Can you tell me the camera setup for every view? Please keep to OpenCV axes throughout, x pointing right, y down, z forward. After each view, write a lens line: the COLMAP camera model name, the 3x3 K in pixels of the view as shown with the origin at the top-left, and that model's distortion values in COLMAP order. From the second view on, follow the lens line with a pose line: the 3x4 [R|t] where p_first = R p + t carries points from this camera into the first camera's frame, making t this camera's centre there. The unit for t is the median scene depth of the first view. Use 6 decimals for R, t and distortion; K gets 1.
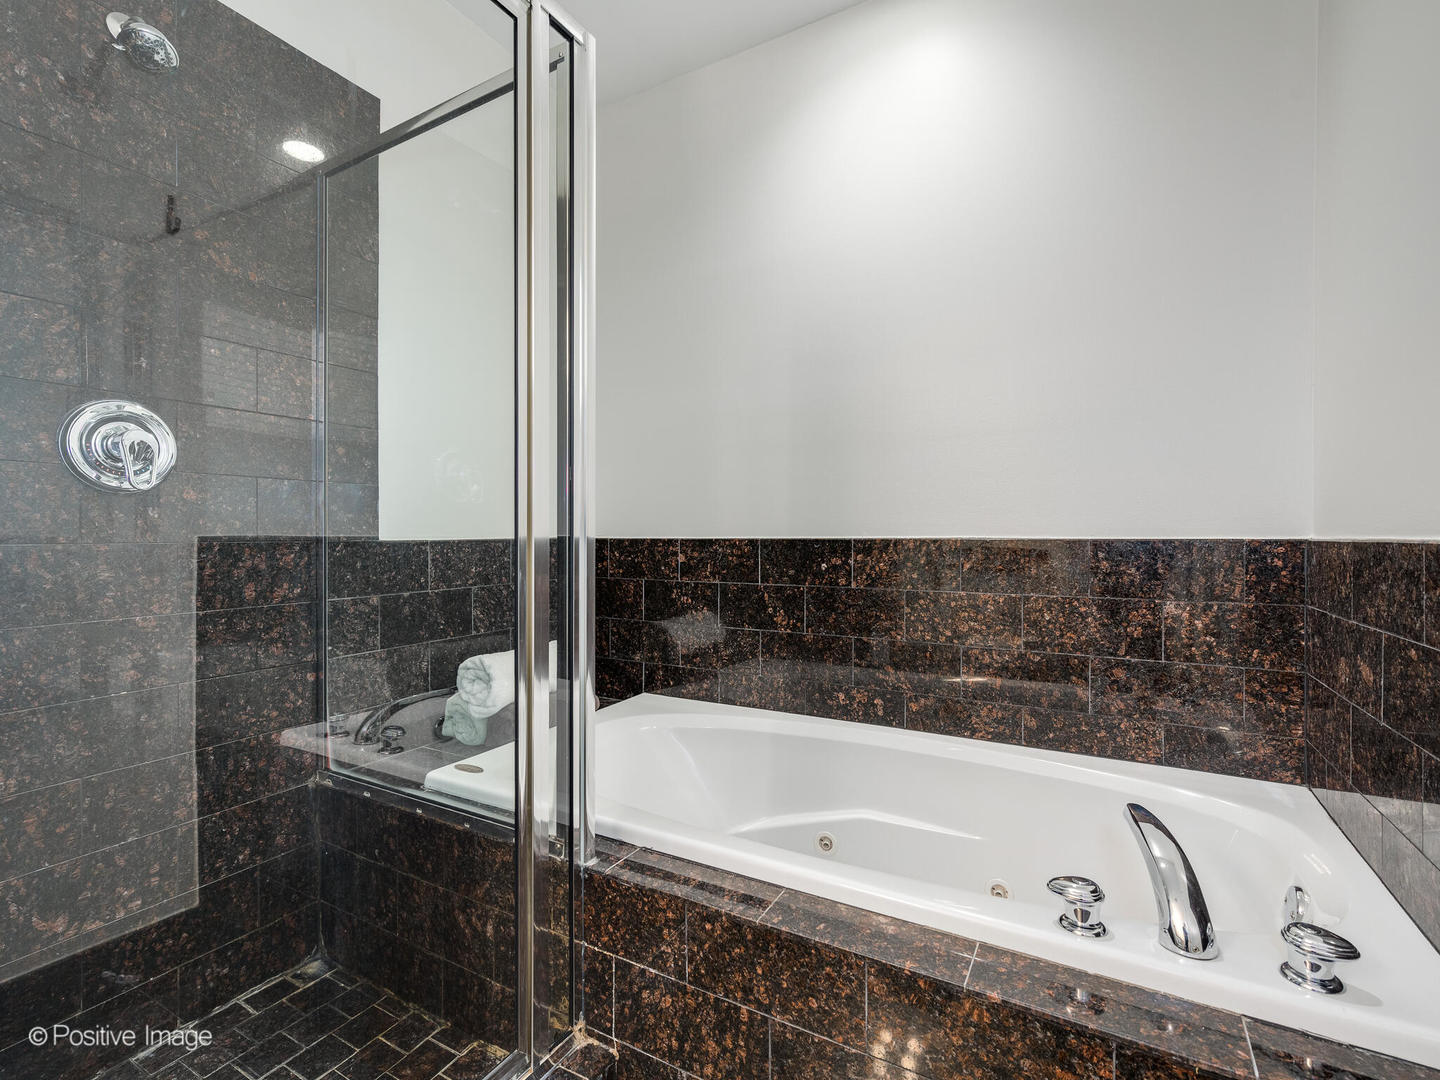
lens RADIAL K [[658.6, 0, 714.1], [0, 658.6, 525.6], [0, 0, 1]] dist [0.005055, 0.000527]
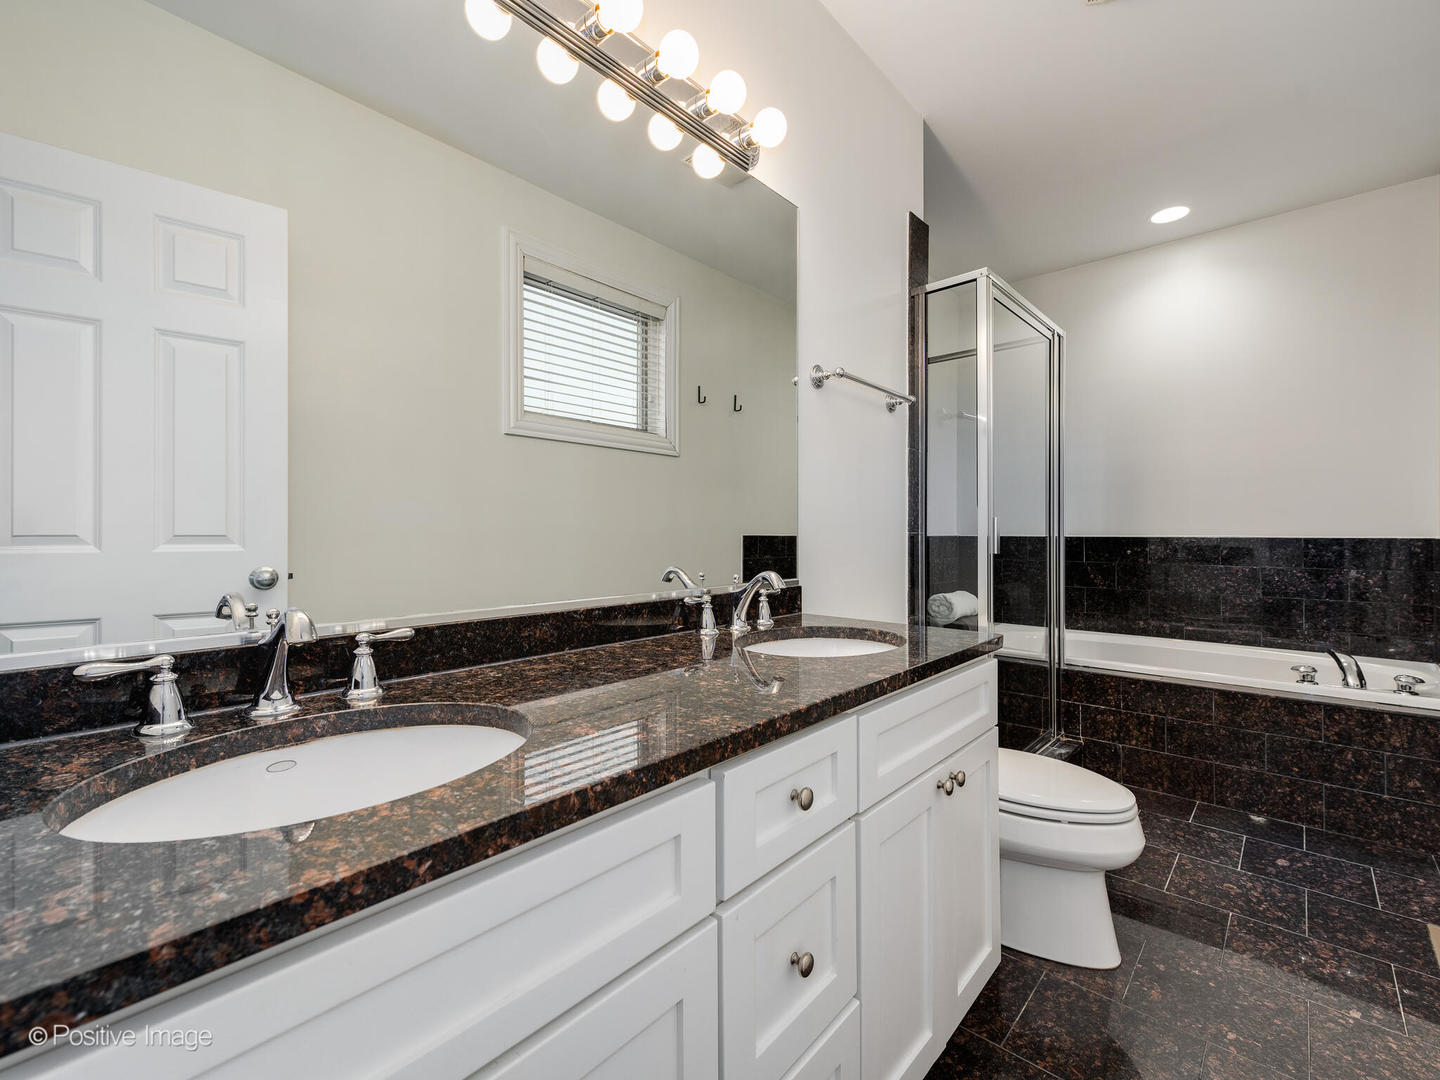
lens RADIAL K [[609.5, 0, 719.0], [0, 609.5, 518.8], [0, 0, 1]] dist [0.001583, 0.000079]
pose [[0.975242, -0.000573, -0.221139, -0.712780], [-0.002260, 0.999919, -0.012559, -0.008650], [0.221128, 0.012748, 0.975162, -1.136323]]
